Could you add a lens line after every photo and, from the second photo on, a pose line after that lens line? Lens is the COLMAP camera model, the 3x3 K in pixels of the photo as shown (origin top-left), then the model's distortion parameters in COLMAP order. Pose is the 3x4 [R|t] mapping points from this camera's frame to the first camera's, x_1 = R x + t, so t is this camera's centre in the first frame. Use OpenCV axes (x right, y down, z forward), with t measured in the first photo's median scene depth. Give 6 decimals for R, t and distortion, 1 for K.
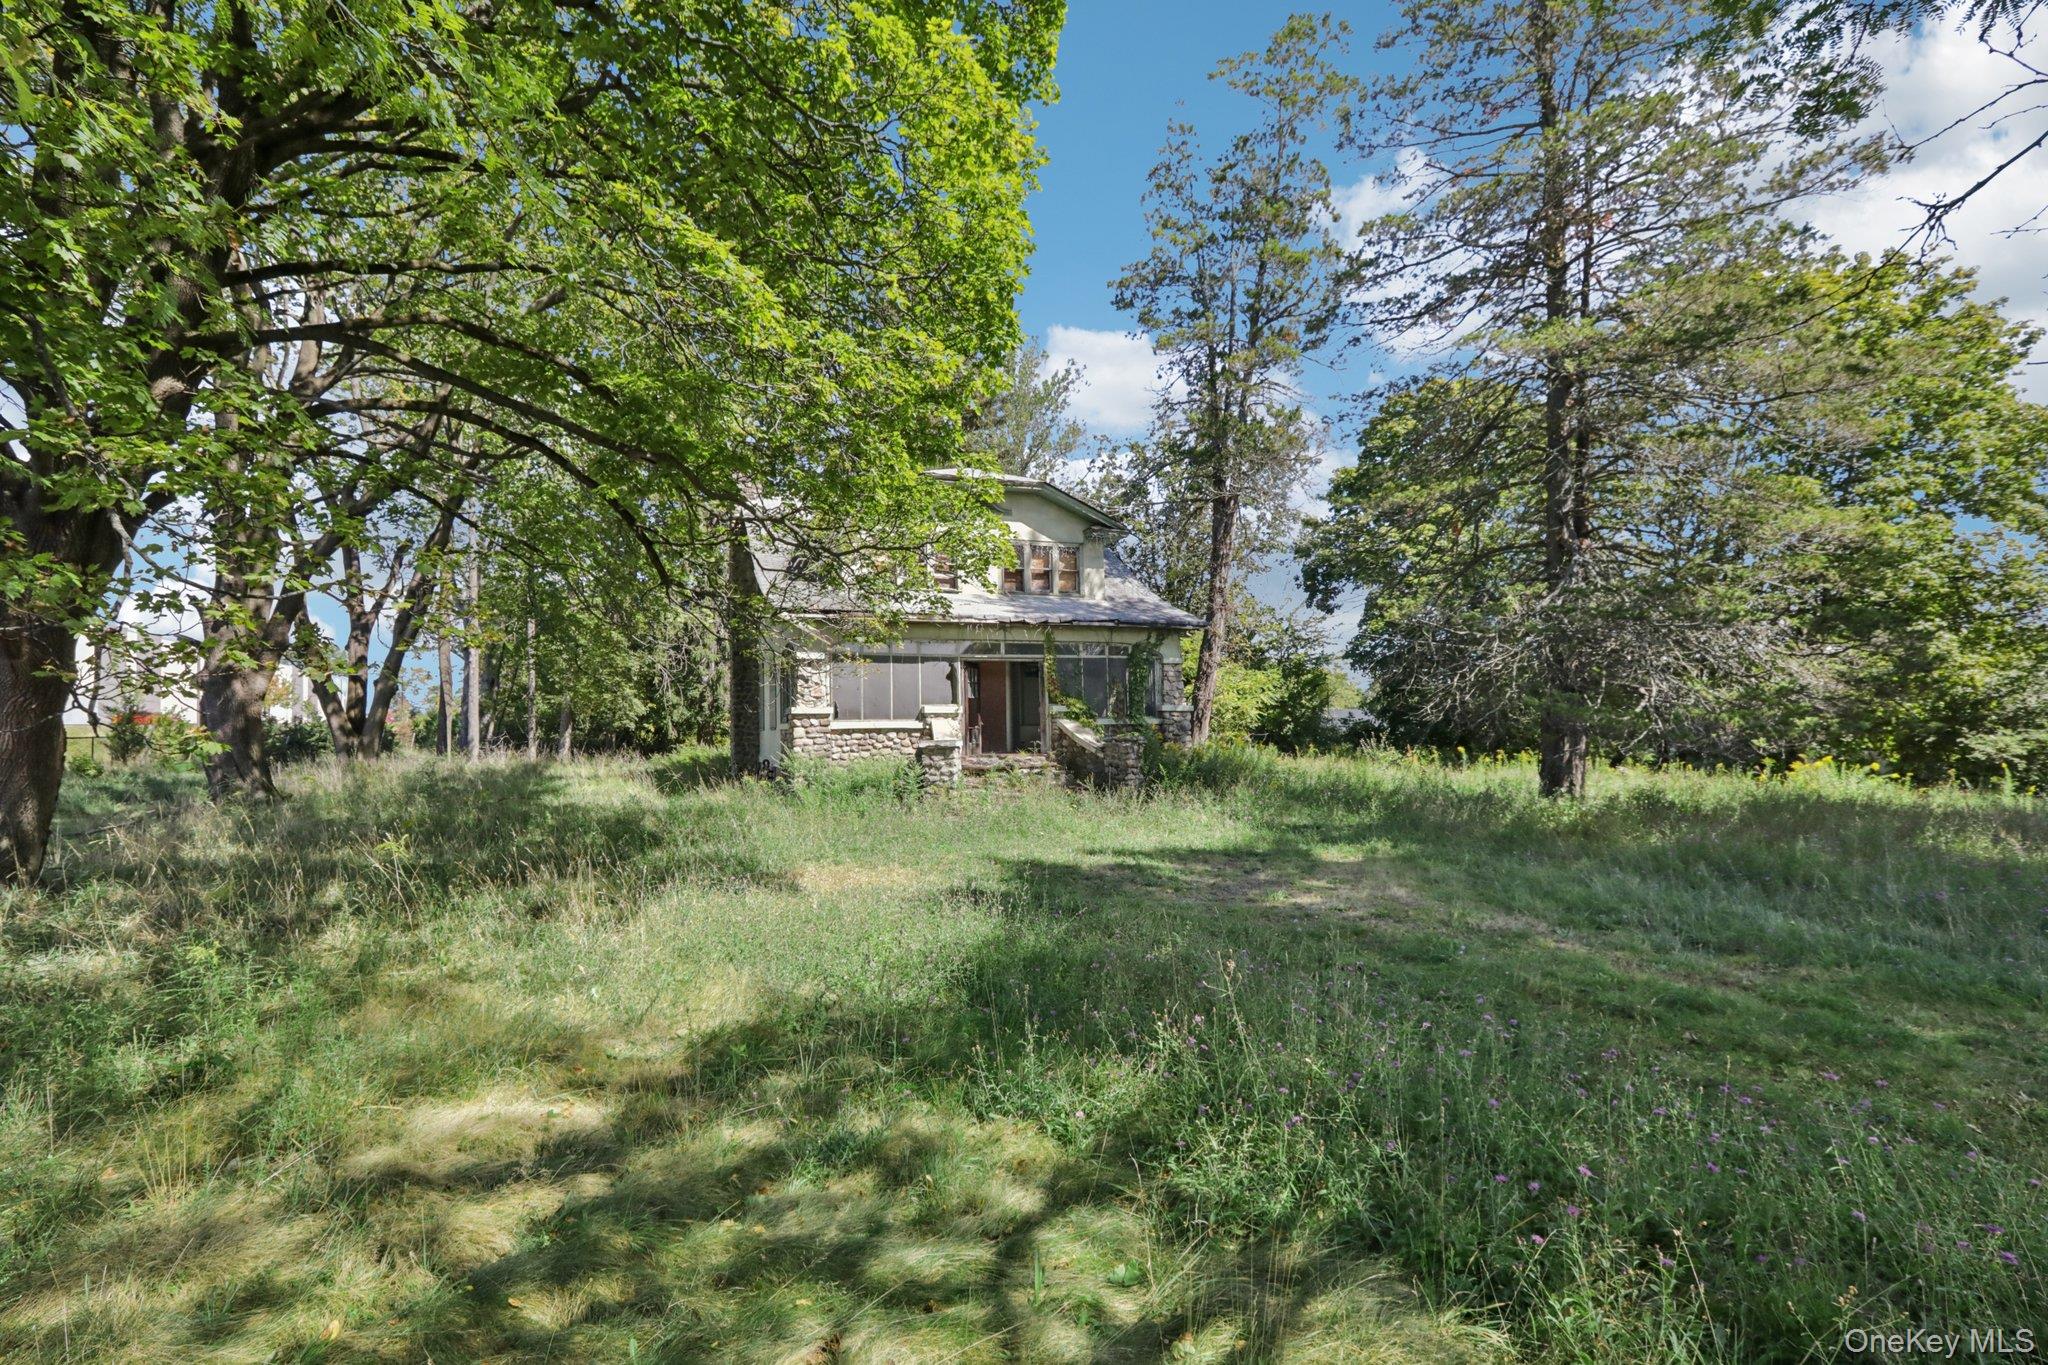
lens RADIAL K [[931.6, 0, 1015.0], [0, 931.6, 698.6], [0, 0, 1]] dist [0.018164, 0.001190]
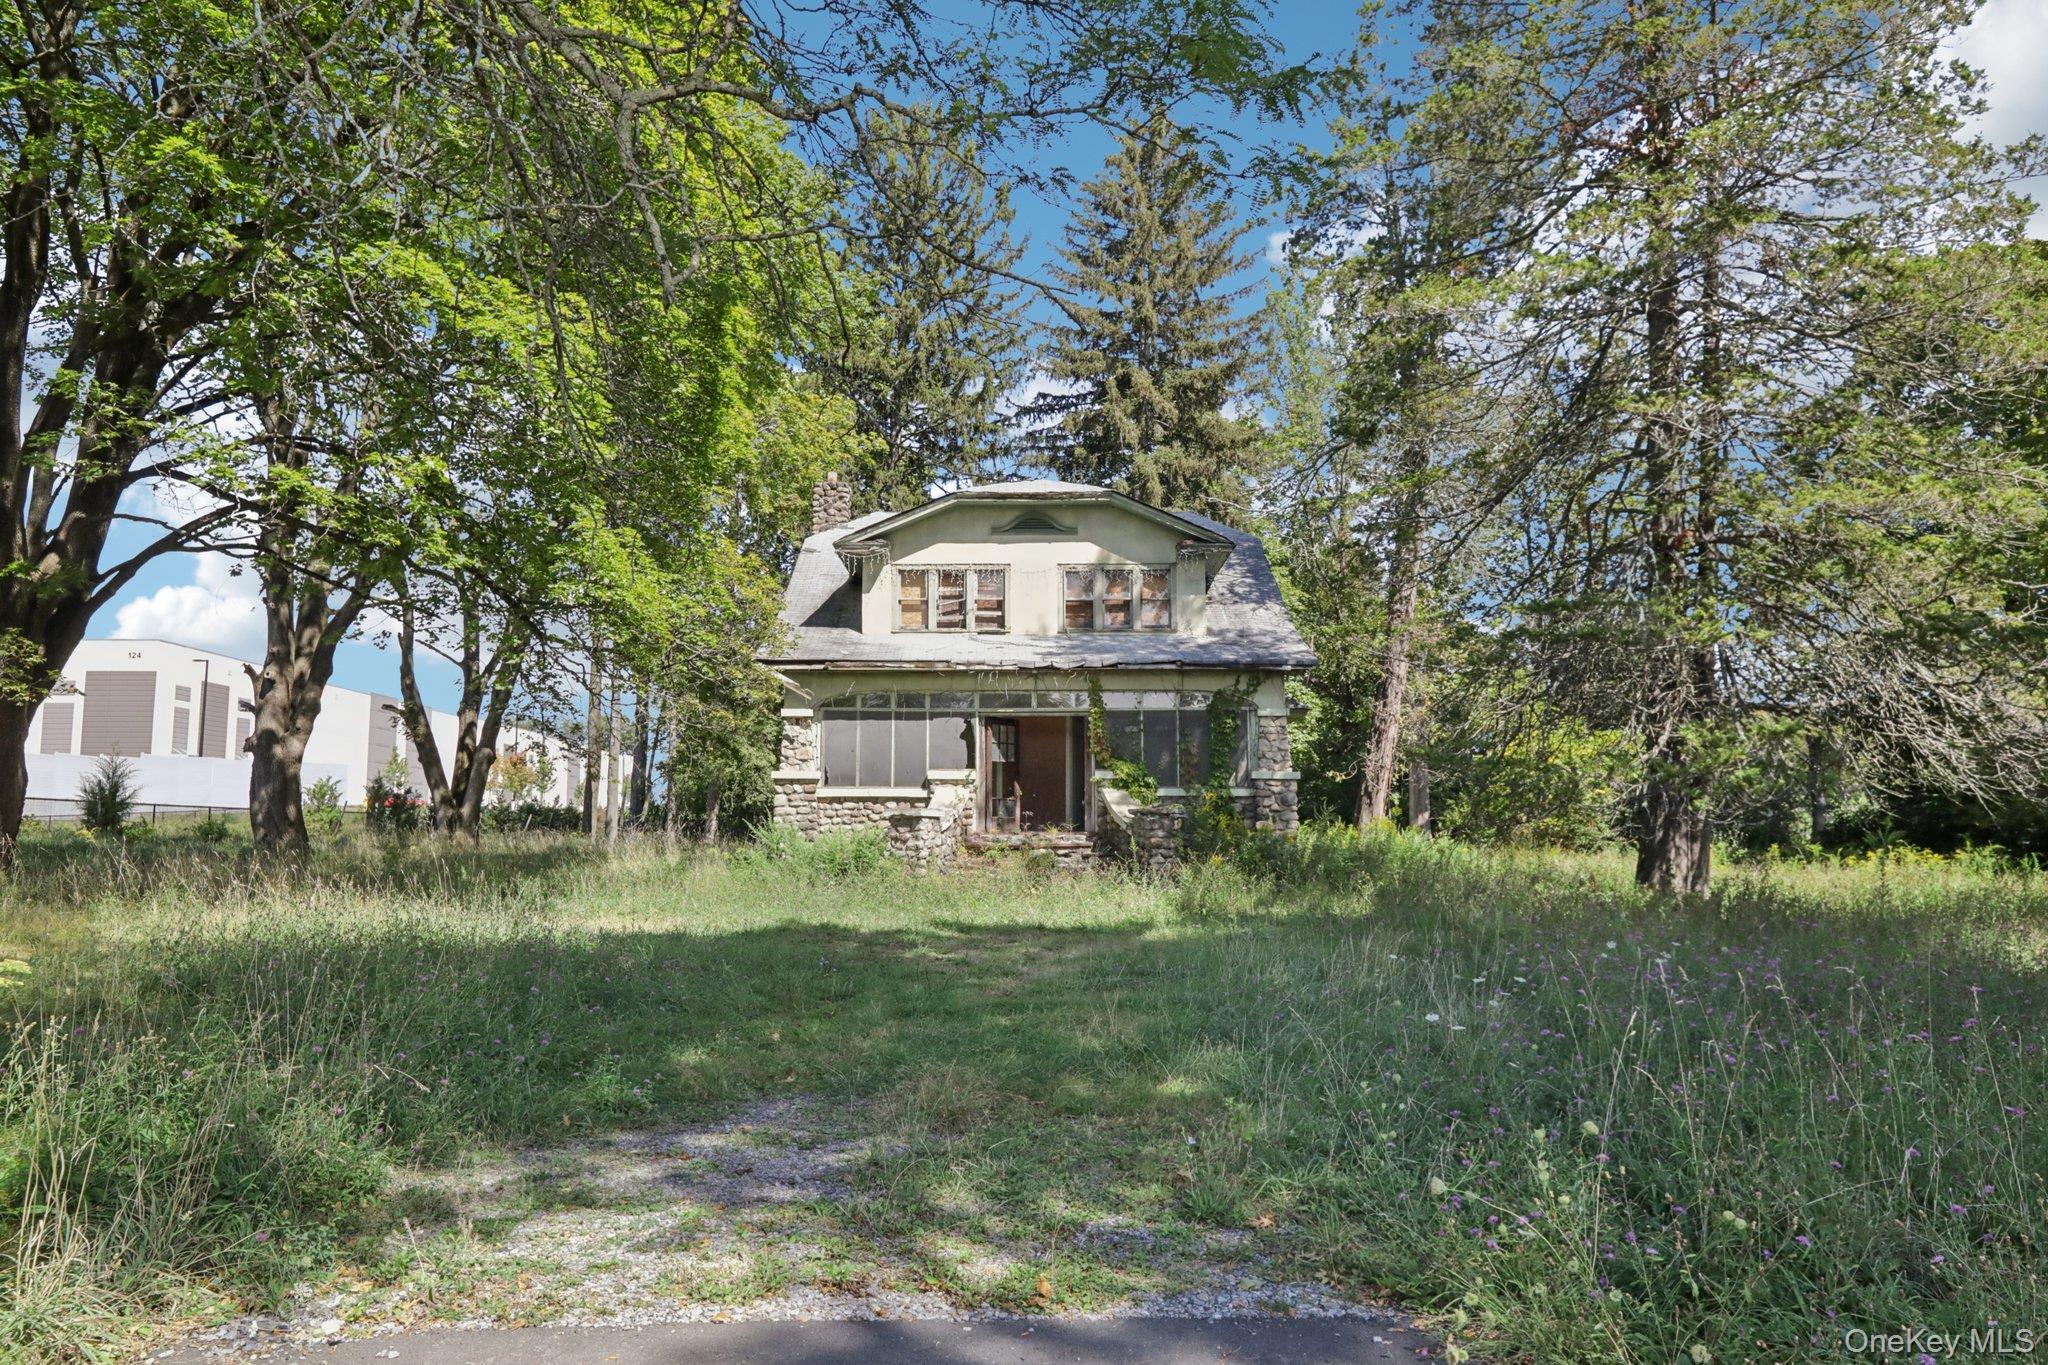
lens RADIAL K [[1450.6, 0, 1032.2], [0, 1450.6, 678.3], [0, 0, 1]] dist [0.004418, 0.000029]
pose [[0.937271, -0.024288, -0.347754, 0.440154], [-0.001537, 0.997272, -0.073796, 0.021047], [0.348598, 0.069702, 0.934677, -0.189544]]
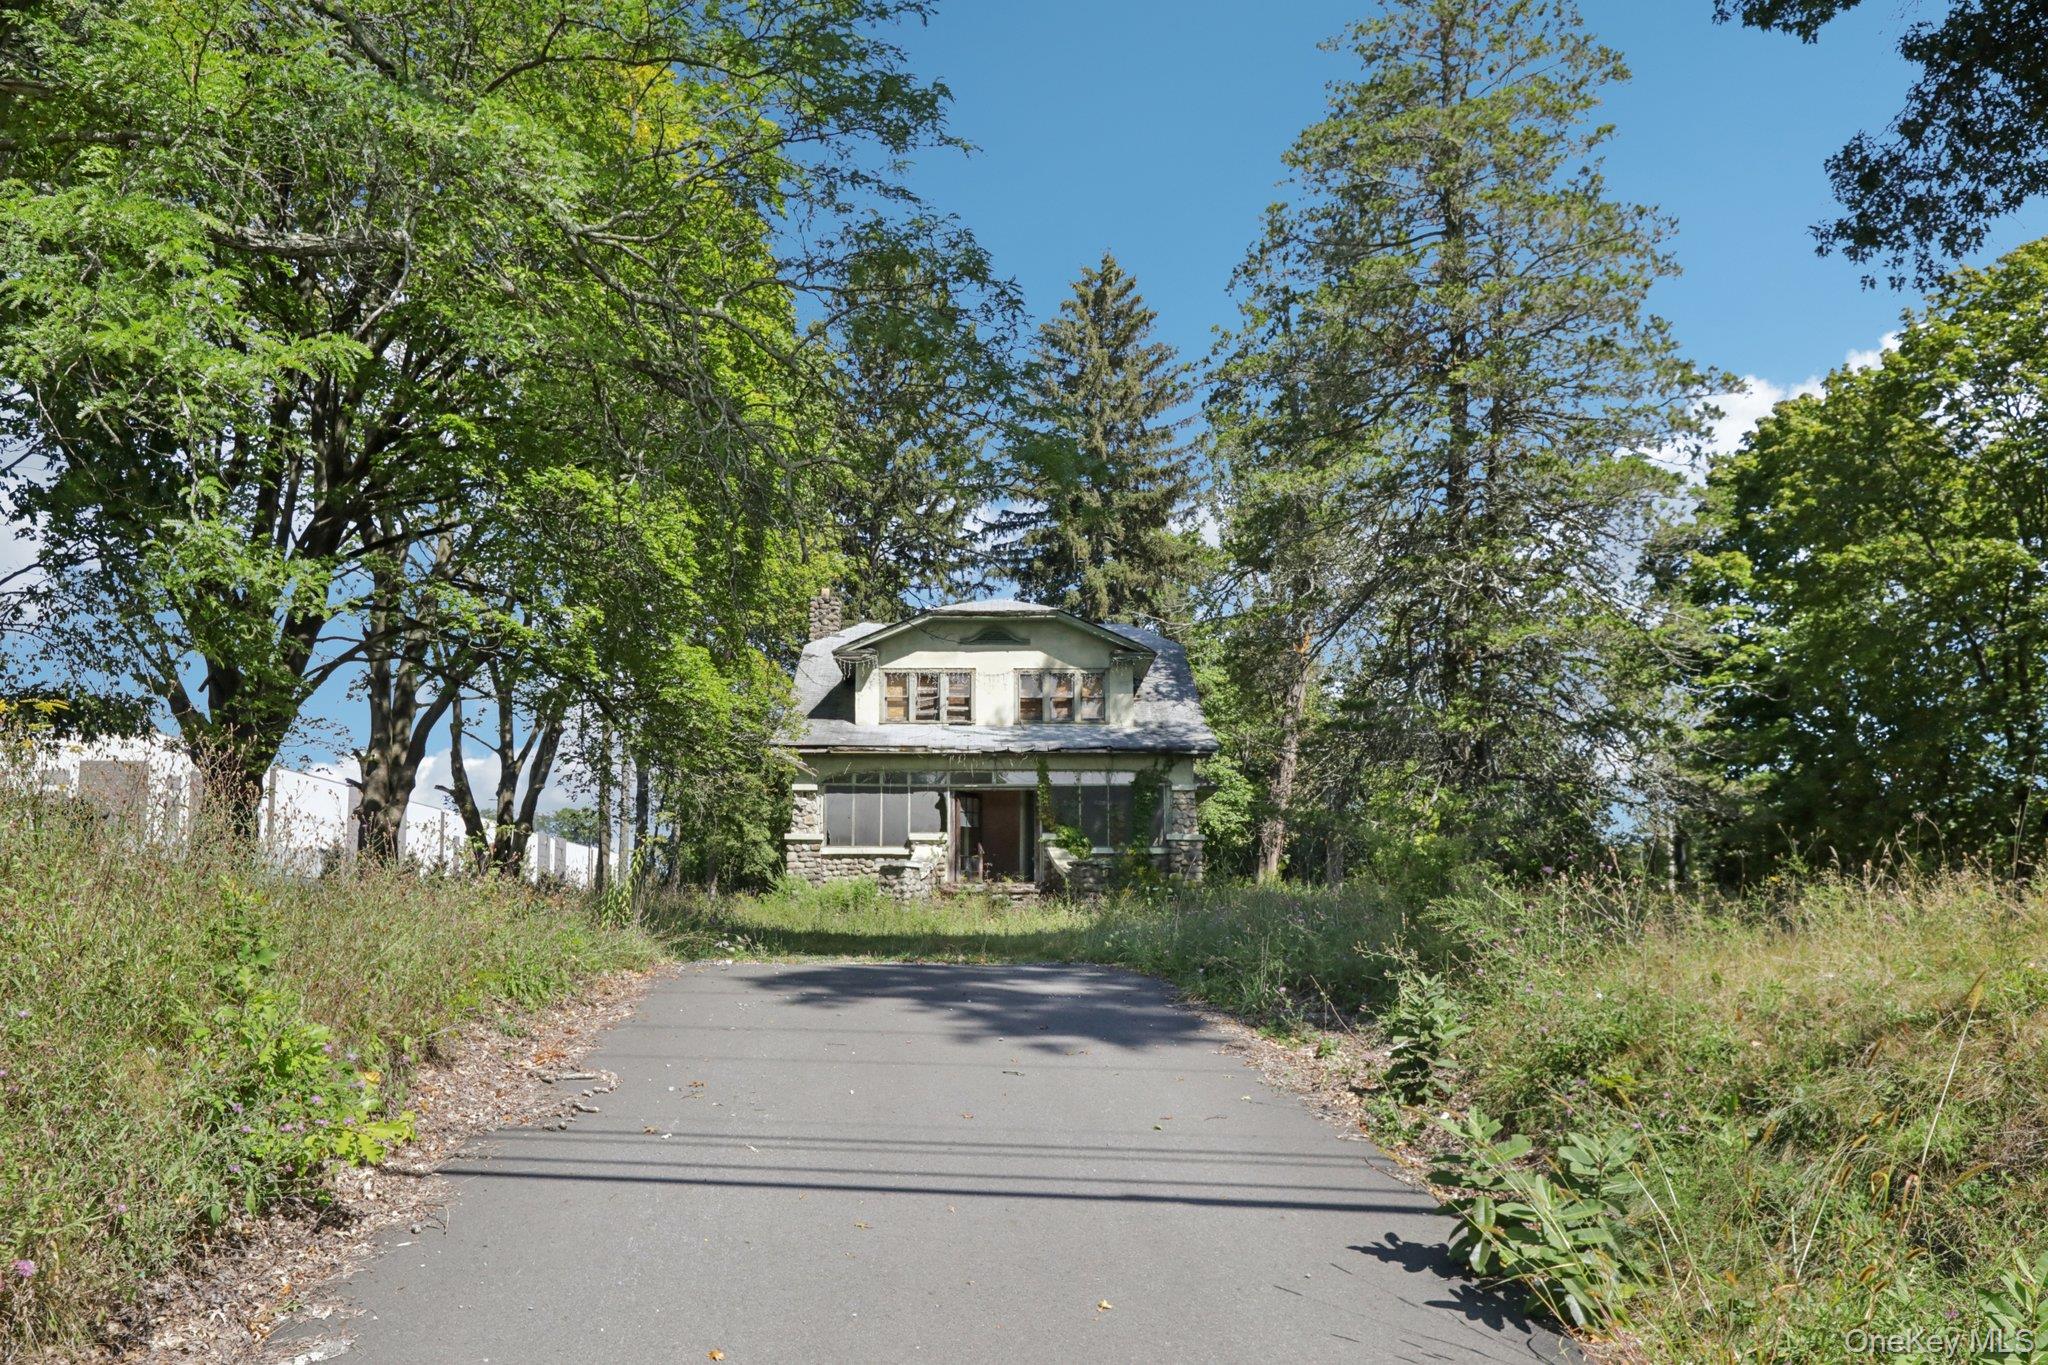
lens RADIAL K [[1450.6, 0, 1045.8], [0, 1450.6, 783.0], [0, 0, 1]] dist [0.004418, 0.000029]
pose [[0.947661, -0.020761, -0.318604, 0.565263], [-0.000298, 0.997826, -0.065905, 0.058607], [0.319279, 0.062551, 0.945594, -0.499331]]
